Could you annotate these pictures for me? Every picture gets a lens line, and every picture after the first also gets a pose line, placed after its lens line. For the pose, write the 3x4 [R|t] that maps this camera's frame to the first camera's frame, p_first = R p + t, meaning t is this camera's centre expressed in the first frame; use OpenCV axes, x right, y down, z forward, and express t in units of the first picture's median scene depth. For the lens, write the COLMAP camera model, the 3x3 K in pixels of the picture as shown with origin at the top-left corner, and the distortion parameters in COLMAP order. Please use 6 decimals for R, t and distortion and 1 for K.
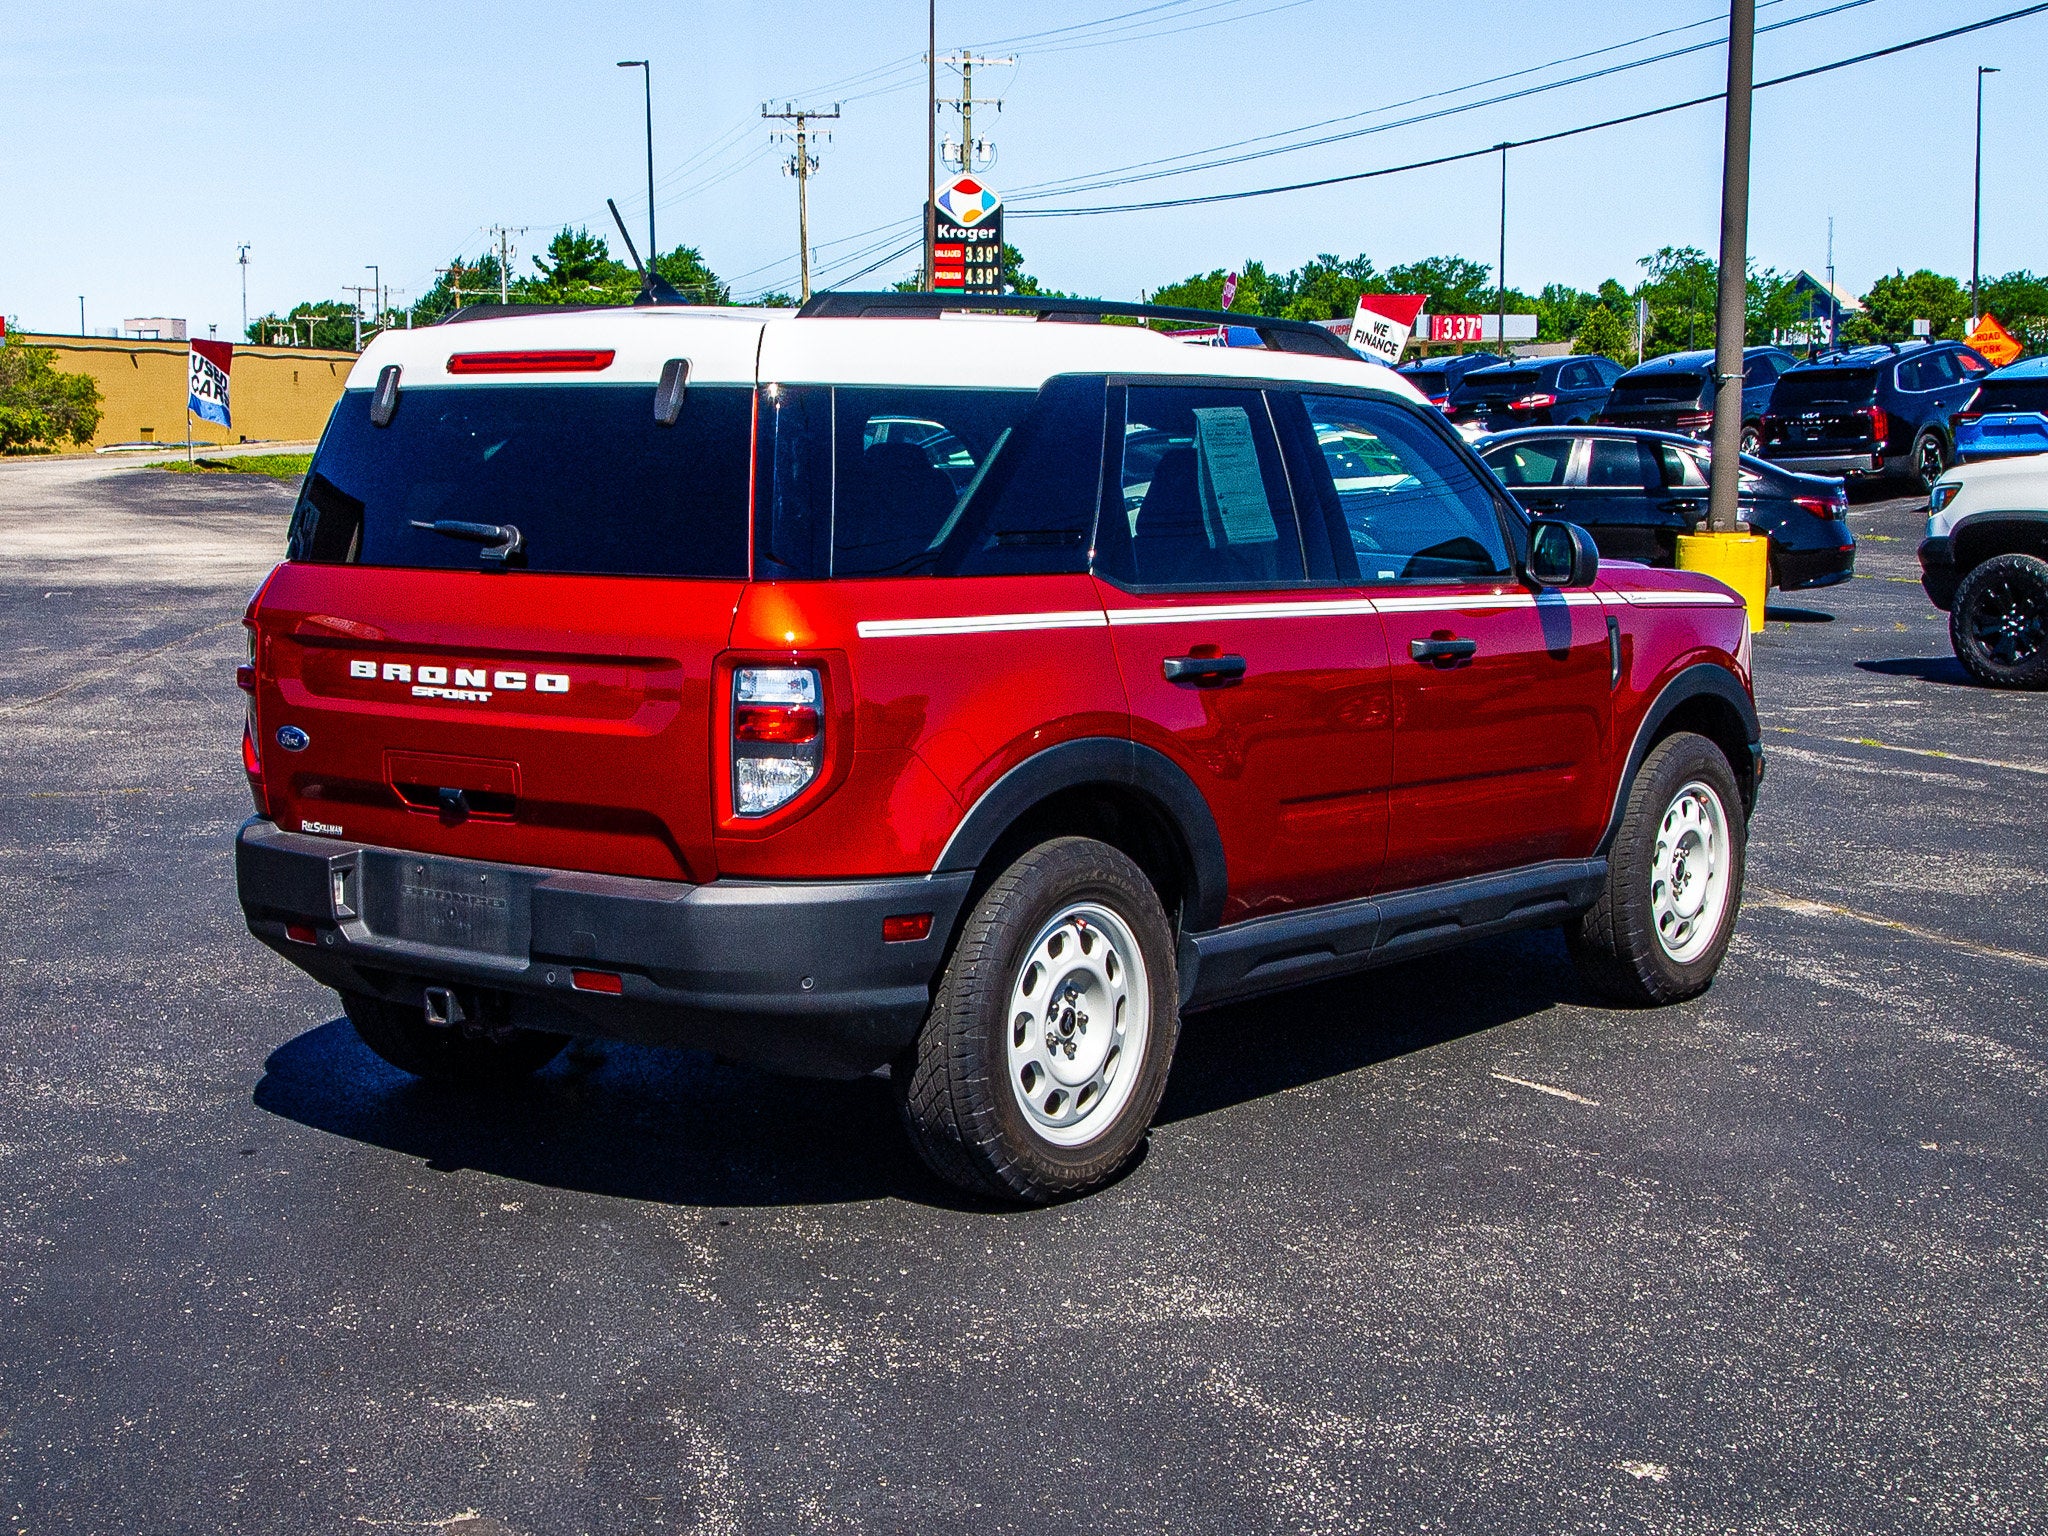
lens RADIAL K [[3118.5, 0, 1024.0], [0, 3118.5, 768.0], [0, 0, 1]] dist [-0.030204, -0.047198]
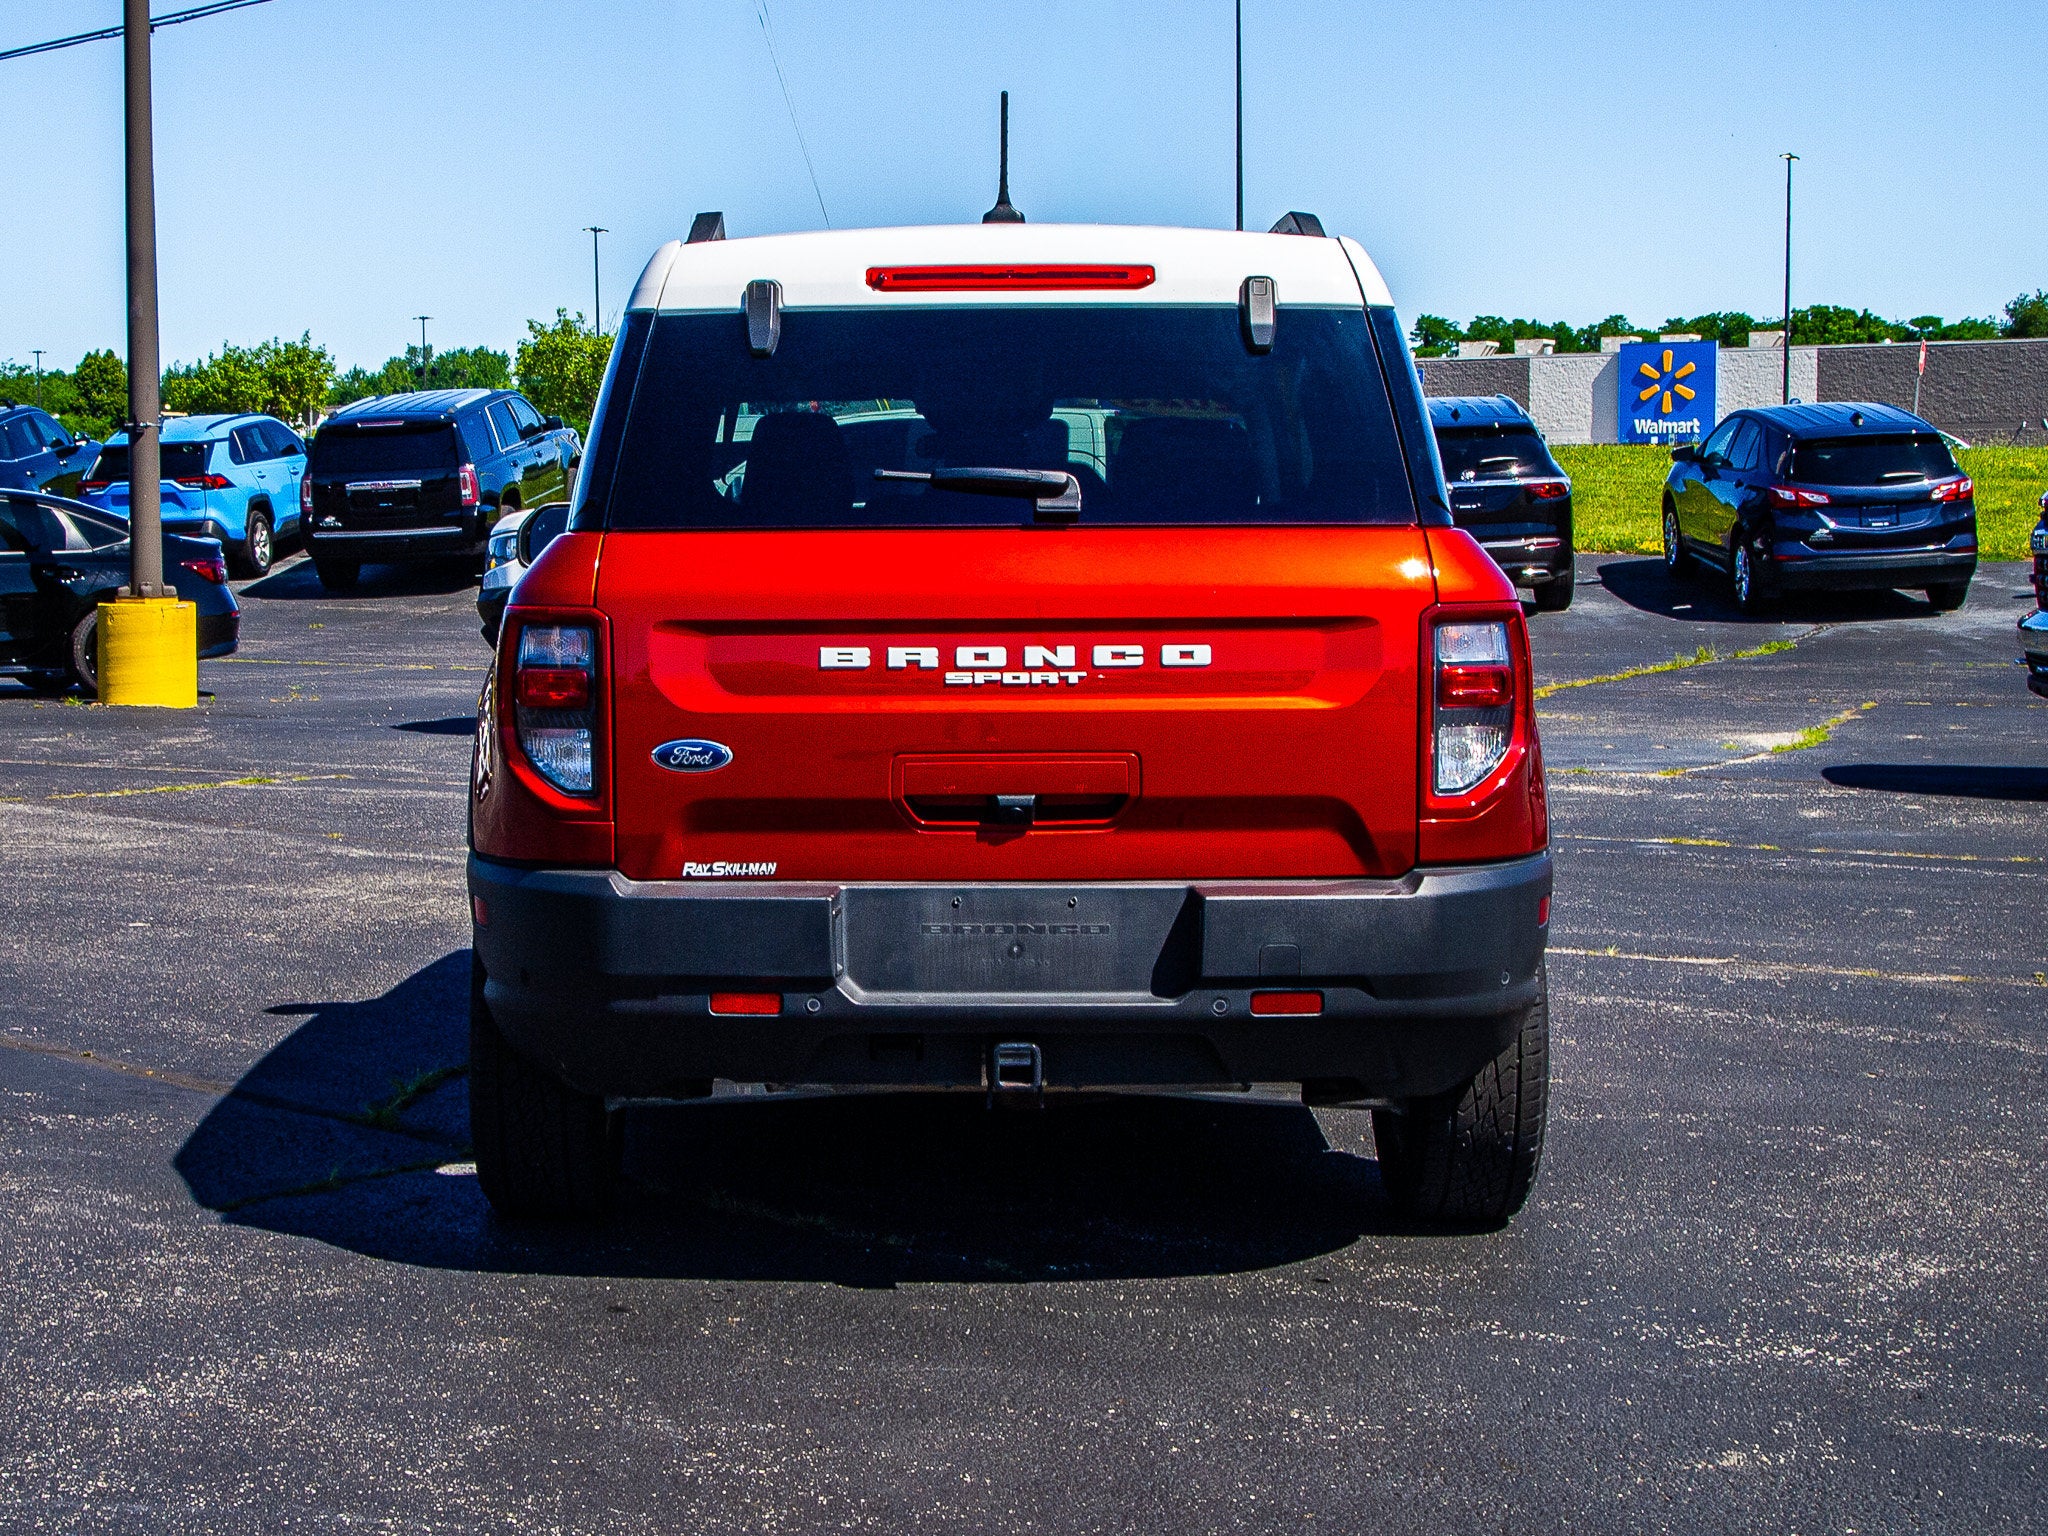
lens RADIAL K [[3474.2, 0, 1024.0], [0, 3474.2, 768.0], [0, 0, 1]] dist [-0.203415, 0.086551]
pose [[0.781113, -0.051006, 0.622303, -0.743103], [0.073948, 0.997200, -0.011085, 0.009712], [-0.619995, 0.054677, 0.782698, 0.291500]]
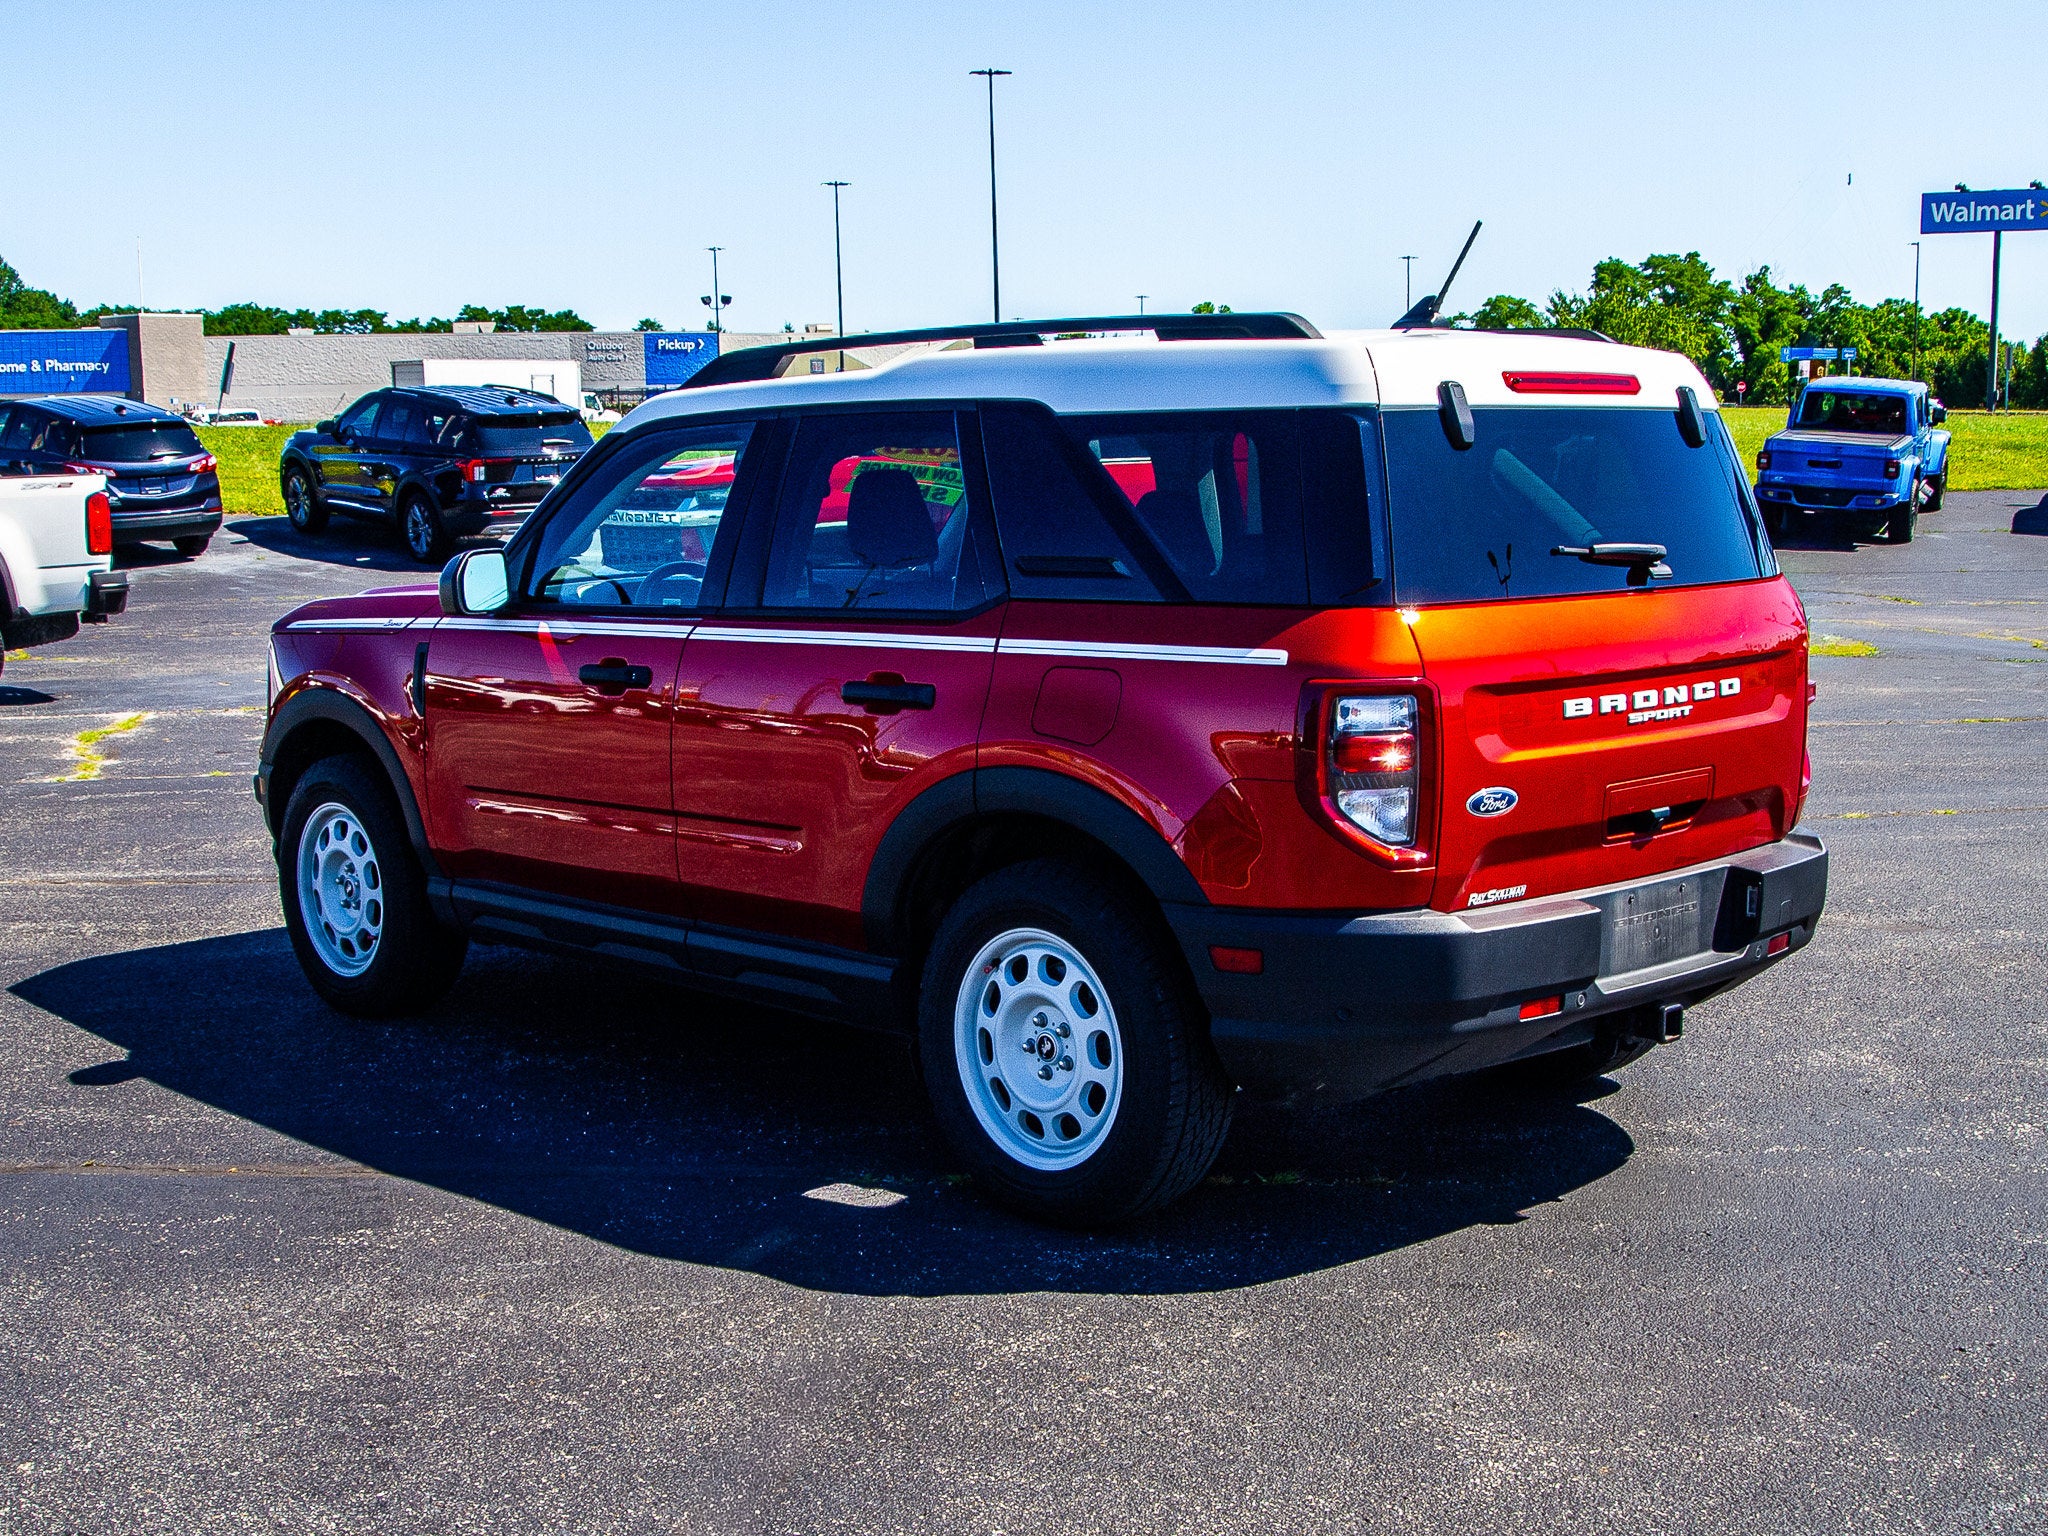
lens RADIAL K [[2454.9, 0, 1024.0], [0, 2454.9, 768.0], [0, 0, 1]] dist [-0.024486, -0.030230]
pose [[0.161313, -0.129443, 0.978378, -0.990078], [0.117243, 0.986854, 0.111233, -0.118403], [-0.979914, 0.096765, 0.174369, 1.061558]]
